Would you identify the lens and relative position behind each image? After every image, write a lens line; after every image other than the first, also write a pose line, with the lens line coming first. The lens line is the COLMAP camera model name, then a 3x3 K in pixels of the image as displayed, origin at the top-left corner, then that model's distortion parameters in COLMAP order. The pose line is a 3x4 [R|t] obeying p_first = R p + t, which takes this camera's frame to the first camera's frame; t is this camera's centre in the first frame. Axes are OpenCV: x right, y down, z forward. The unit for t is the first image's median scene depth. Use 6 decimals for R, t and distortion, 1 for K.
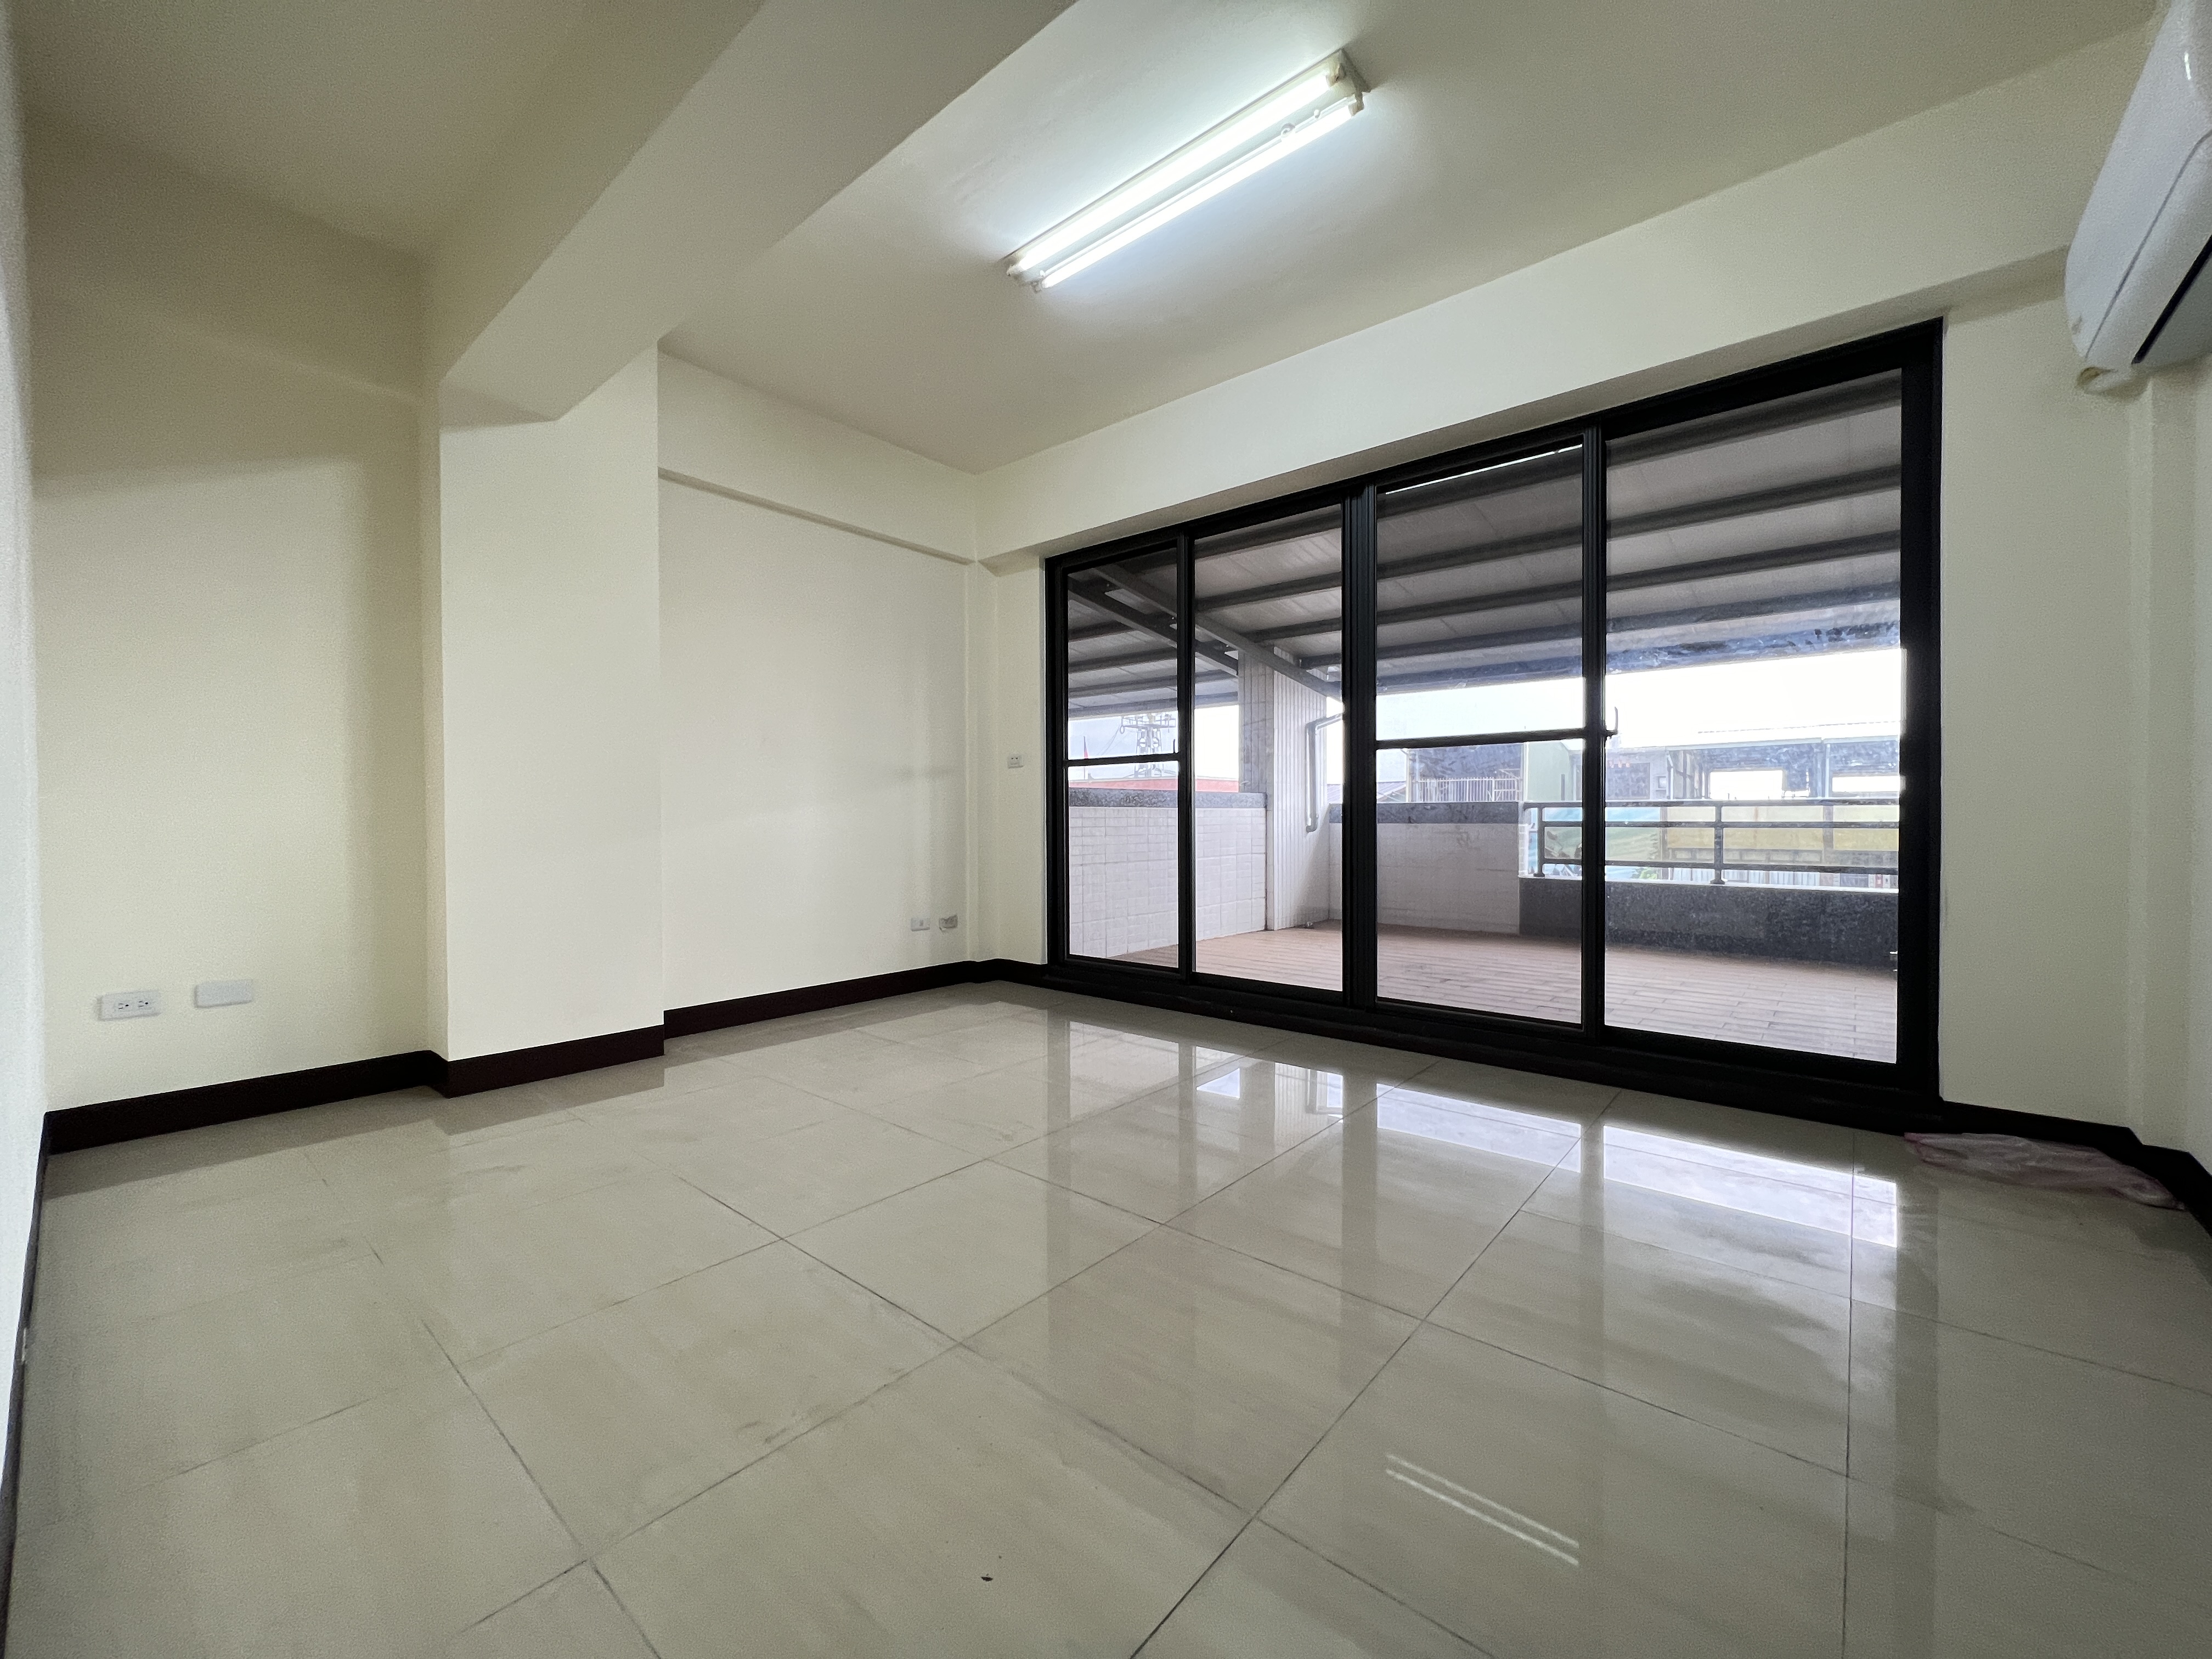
lens RADIAL K [[885.6, 0, 1106.0], [0, 885.6, 829.5], [0, 0, 1]] dist [-0.002688, -0.000396]
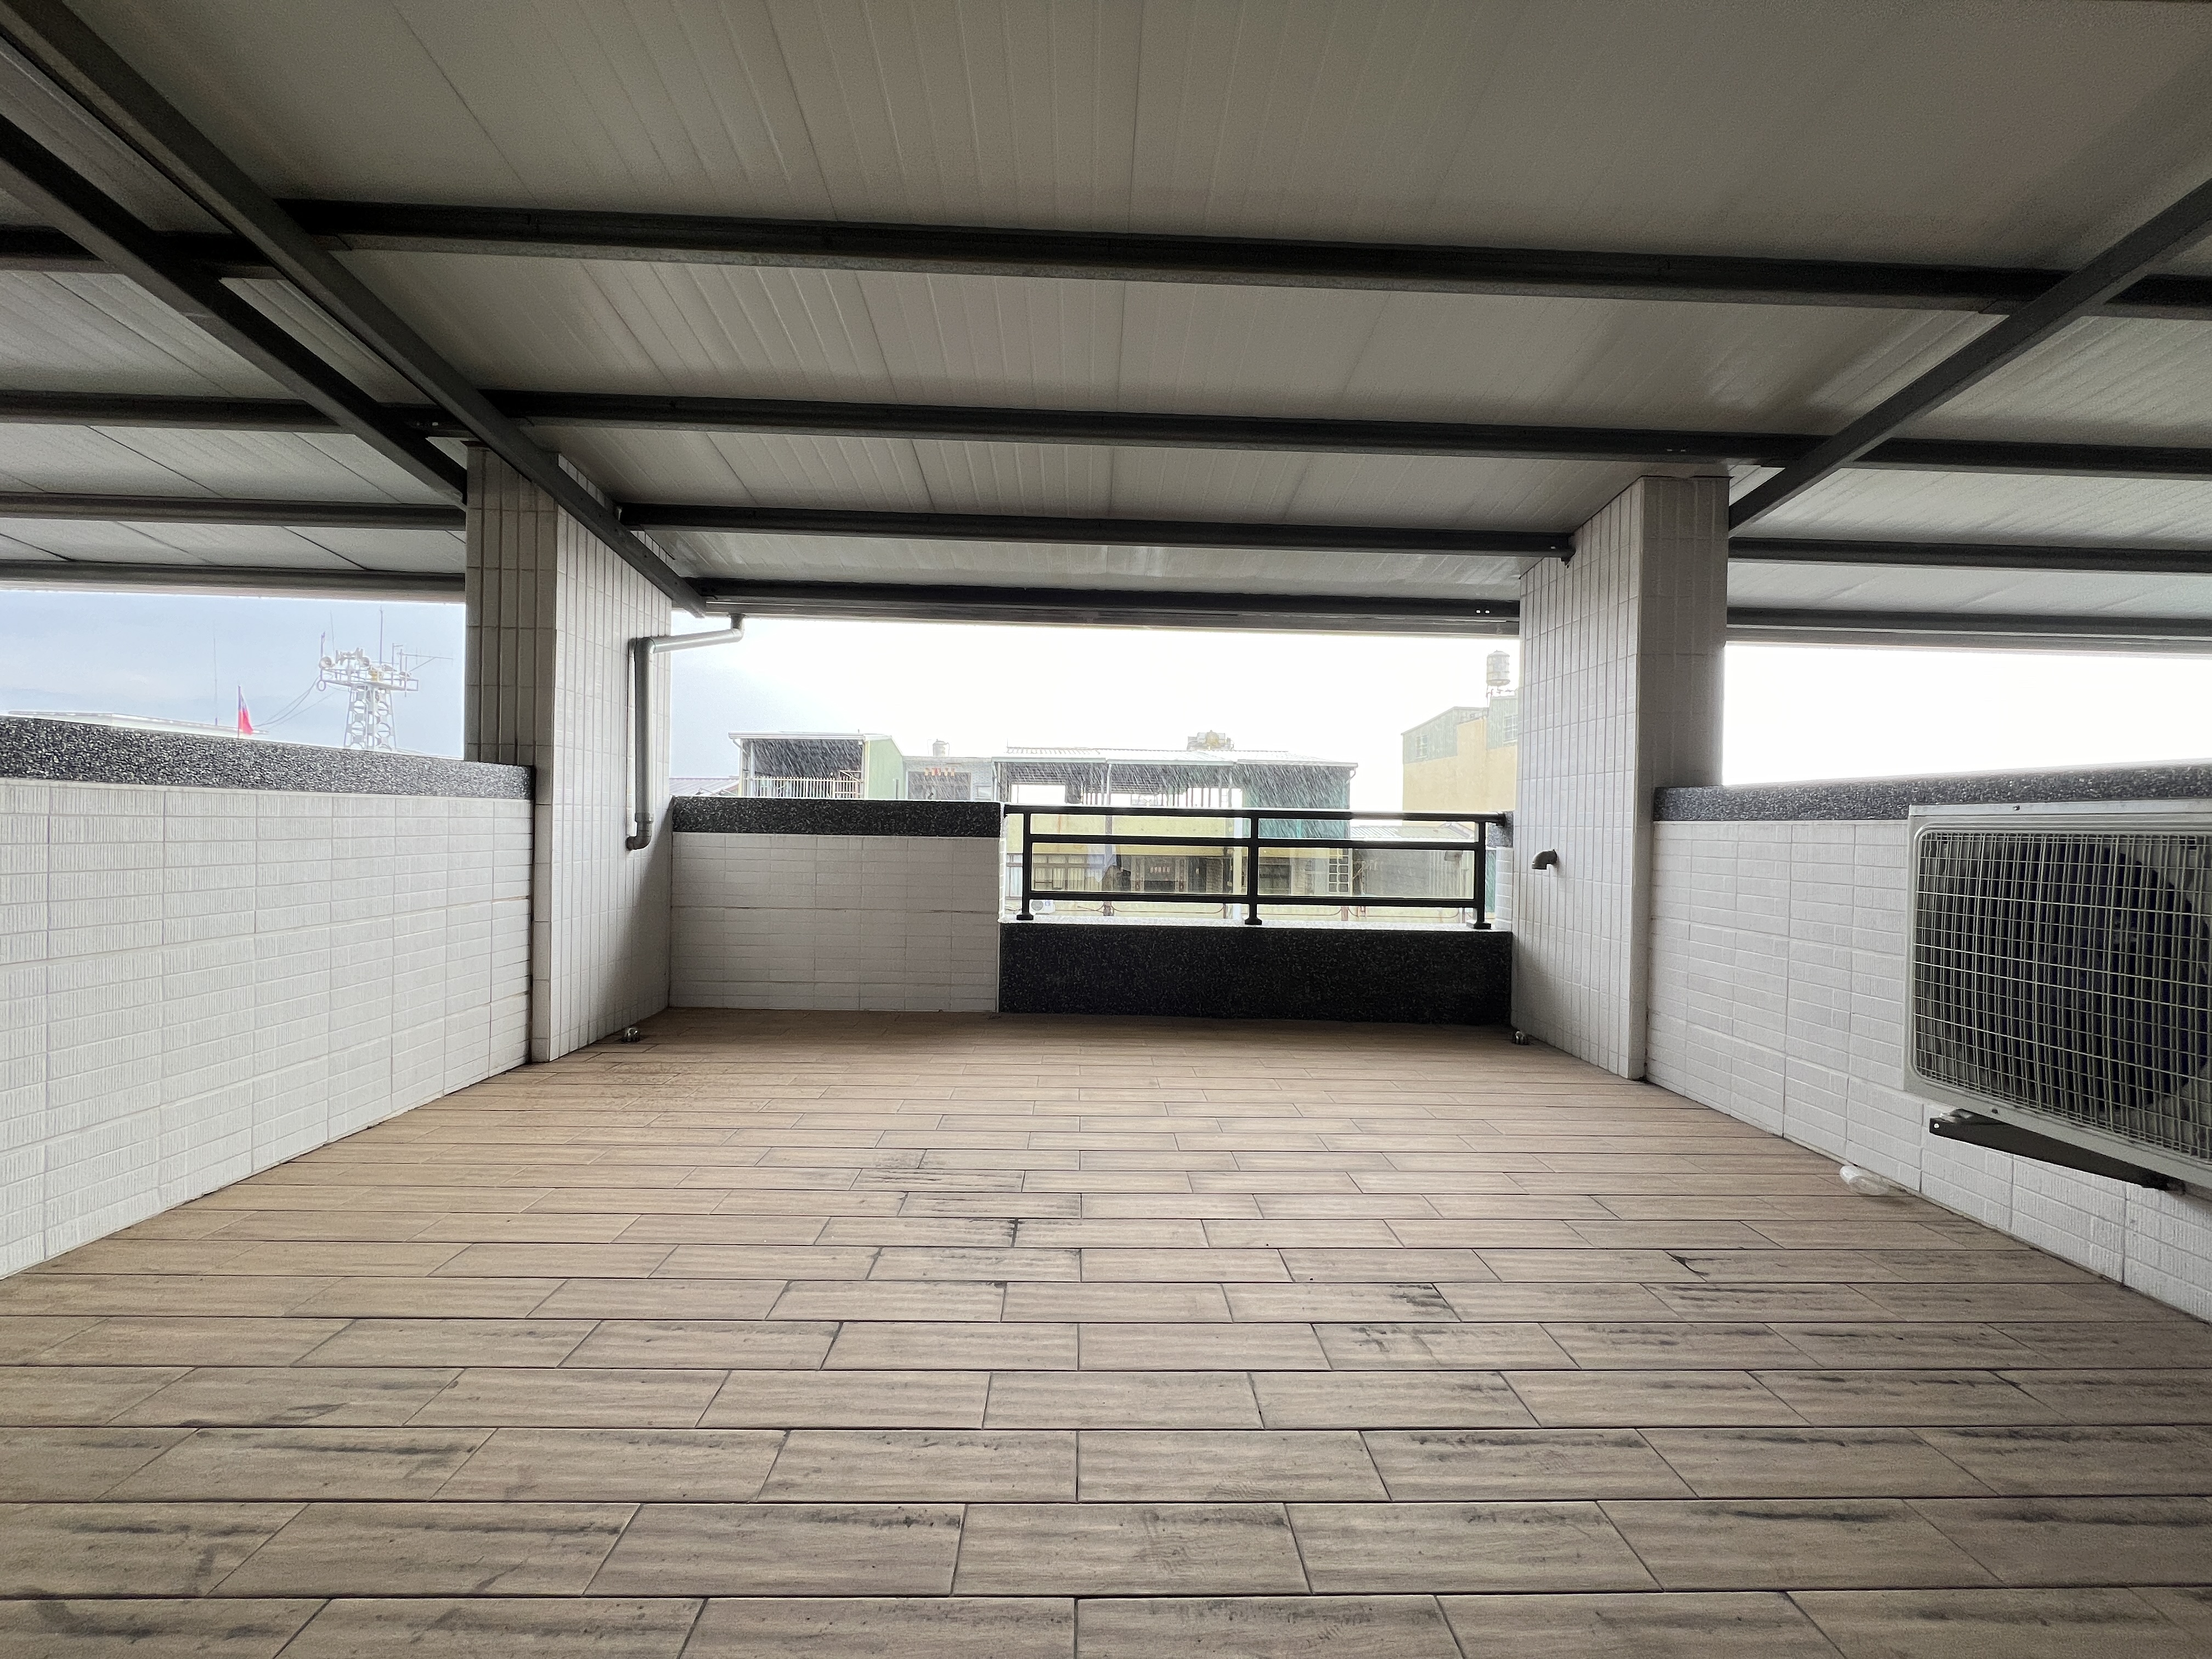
lens RADIAL K [[885.6, 0, 1106.0], [0, 885.6, 829.5], [0, 0, 1]] dist [-0.002688, -0.000396]
pose [[0.741697, 0.013112, 0.670607, 0.094764], [-0.012107, 0.999908, -0.006159, -0.009323], [-0.670626, -0.003551, 0.741787, 0.464420]]
